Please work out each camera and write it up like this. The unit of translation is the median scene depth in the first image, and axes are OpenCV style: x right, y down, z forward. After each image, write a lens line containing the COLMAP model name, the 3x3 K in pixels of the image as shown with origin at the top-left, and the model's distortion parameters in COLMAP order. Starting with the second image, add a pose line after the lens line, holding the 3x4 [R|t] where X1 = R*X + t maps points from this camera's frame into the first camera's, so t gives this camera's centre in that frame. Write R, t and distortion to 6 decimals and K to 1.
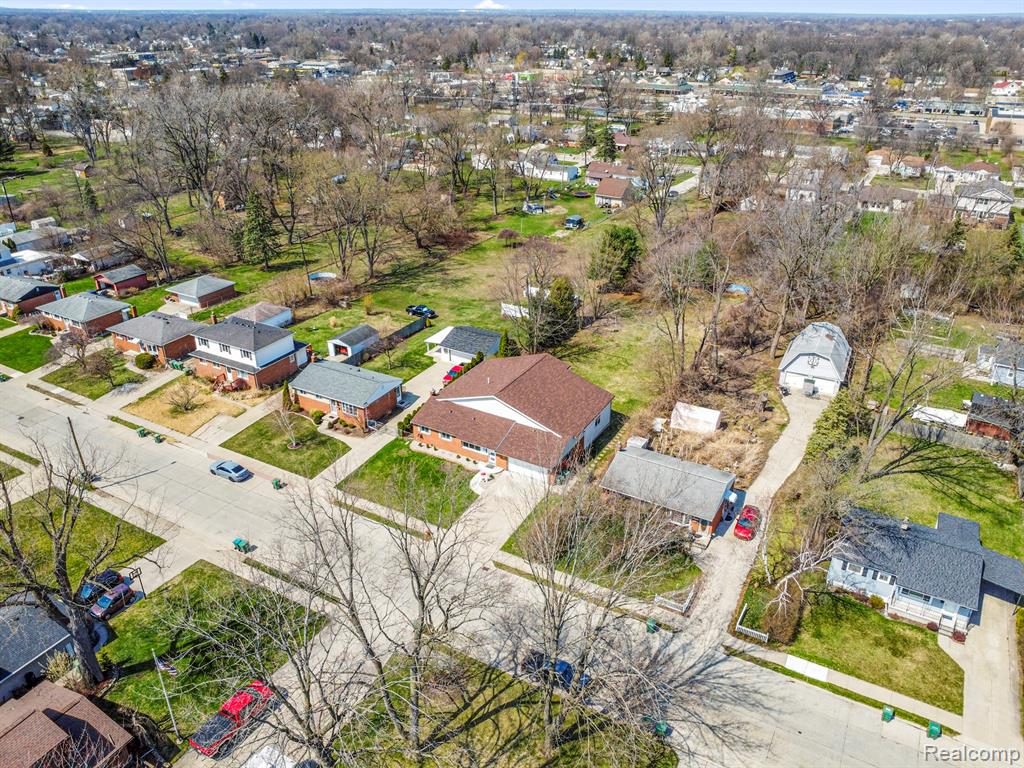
lens RADIAL K [[741.6, 0, 513.1], [0, 741.6, 385.5], [0, 0, 1]] dist [-0.028291, -0.001373]
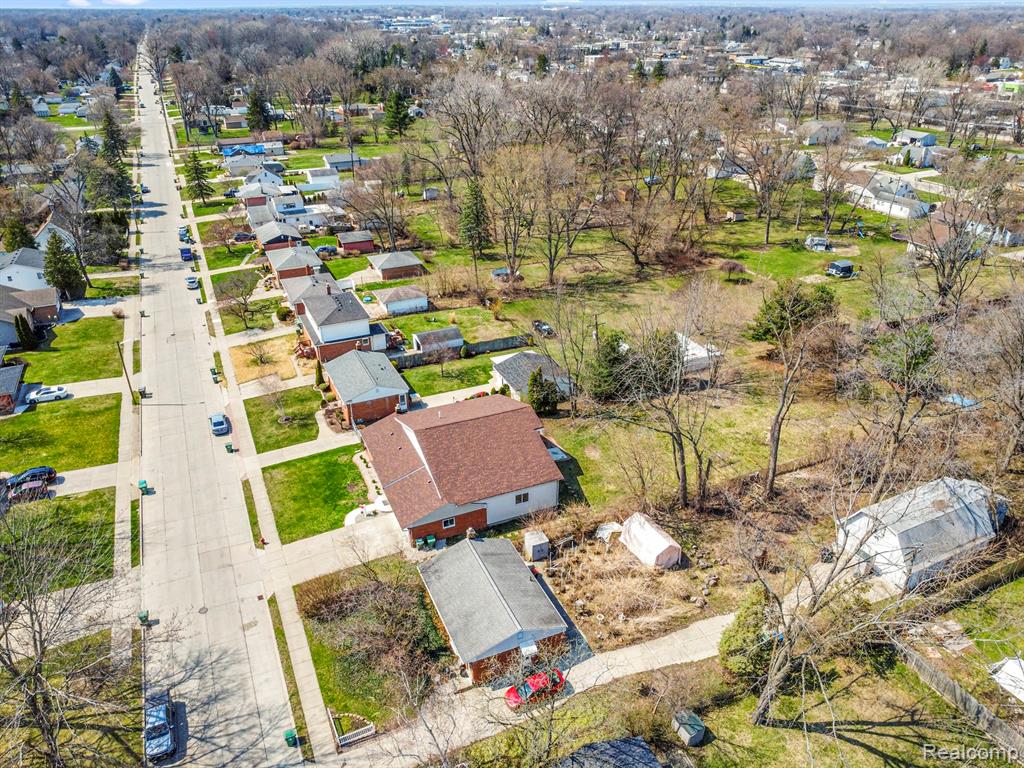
lens RADIAL K [[741.6, 0, 513.1], [0, 741.6, 385.5], [0, 0, 1]] dist [-0.028291, -0.001373]
pose [[0.802145, 0.269651, -0.532778, 0.455305], [-0.265615, 0.960228, 0.086086, -0.126898], [0.534802, 0.072460, 0.841865, 0.245461]]
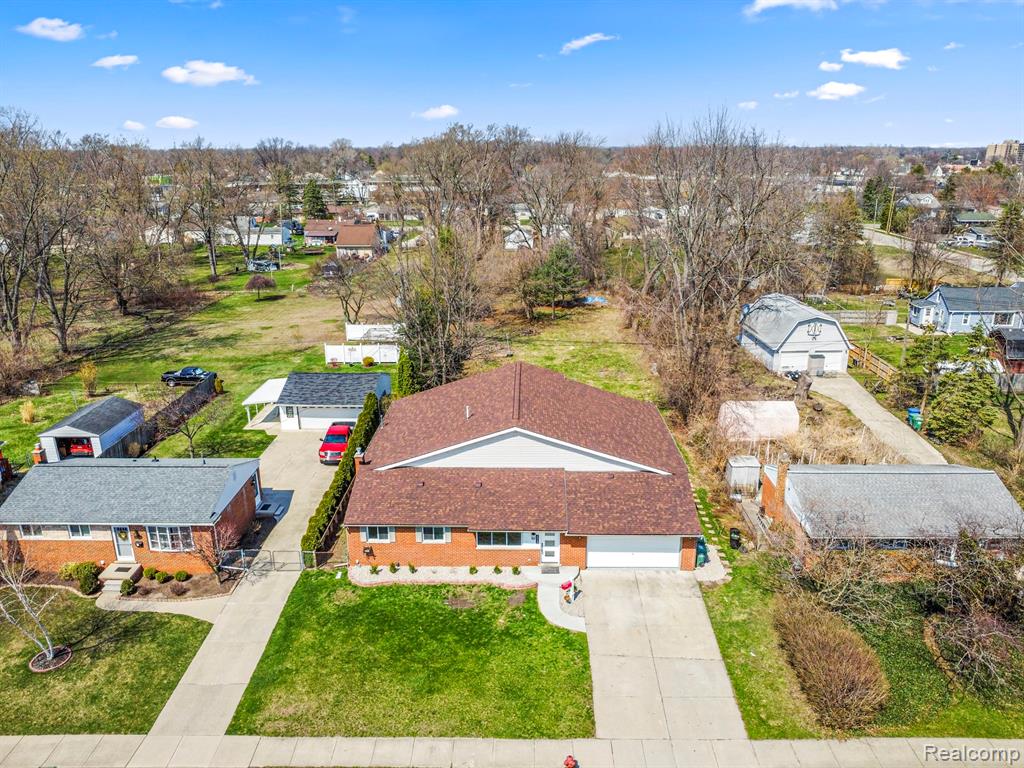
lens RADIAL K [[741.6, 0, 513.1], [0, 741.6, 385.5], [0, 0, 1]] dist [-0.028291, -0.001373]
pose [[0.879717, -0.153593, 0.450007, -0.204758], [0.223715, 0.968799, -0.106676, 0.032748], [-0.419582, 0.194518, 0.886630, 0.468980]]
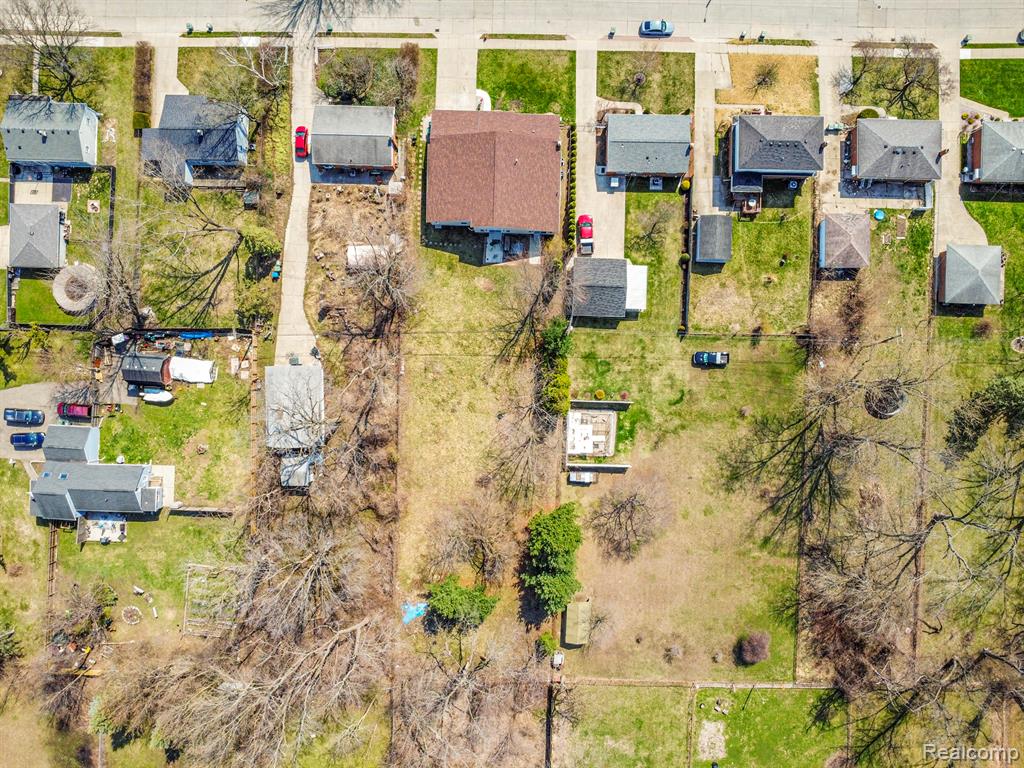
lens RADIAL K [[741.6, 0, 513.1], [0, 741.6, 385.5], [0, 0, 1]] dist [-0.028291, -0.001373]
pose [[-0.882640, 0.469978, 0.008203, 0.117121], [-0.209168, -0.408336, 0.888544, -1.064629], [0.420946, 0.782549, 0.458718, 0.650274]]
